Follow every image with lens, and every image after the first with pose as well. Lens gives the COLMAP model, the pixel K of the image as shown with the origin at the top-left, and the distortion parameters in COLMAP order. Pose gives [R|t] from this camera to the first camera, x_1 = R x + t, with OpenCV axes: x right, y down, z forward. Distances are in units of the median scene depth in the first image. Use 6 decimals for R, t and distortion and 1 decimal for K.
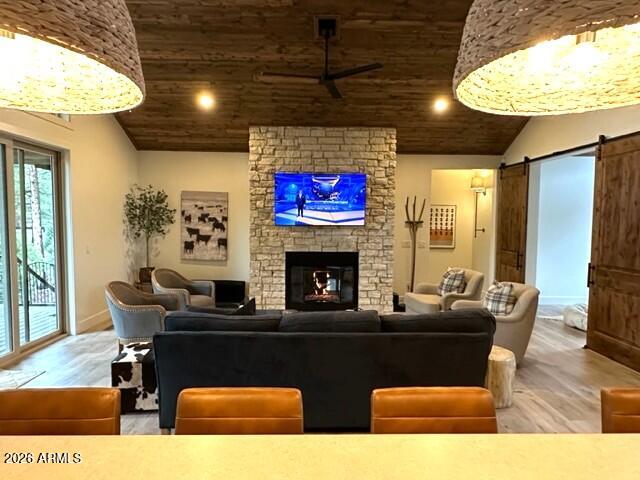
lens RADIAL K [[392.4, 0, 319.4], [0, 392.4, 242.7], [0, 0, 1]] dist [-0.001464, -0.000398]
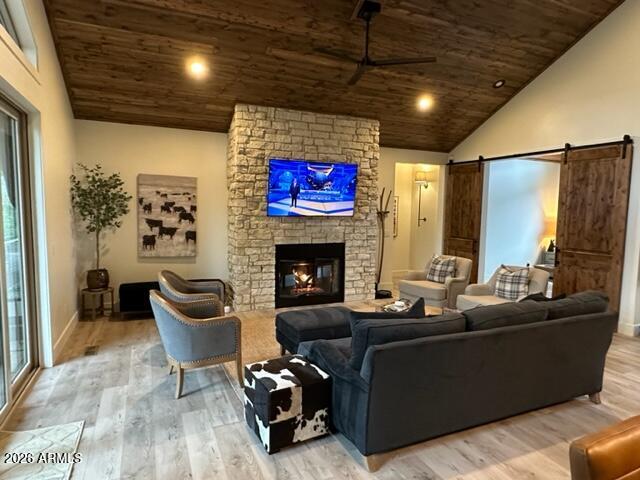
lens RADIAL K [[392.4, 0, 319.4], [0, 392.4, 242.7], [0, 0, 1]] dist [-0.001464, -0.000398]
pose [[0.923836, -0.028463, 0.381729, -0.349230], [0.016260, 0.999250, 0.035157, -0.012576], [-0.382443, -0.026273, 0.923605, 0.108054]]
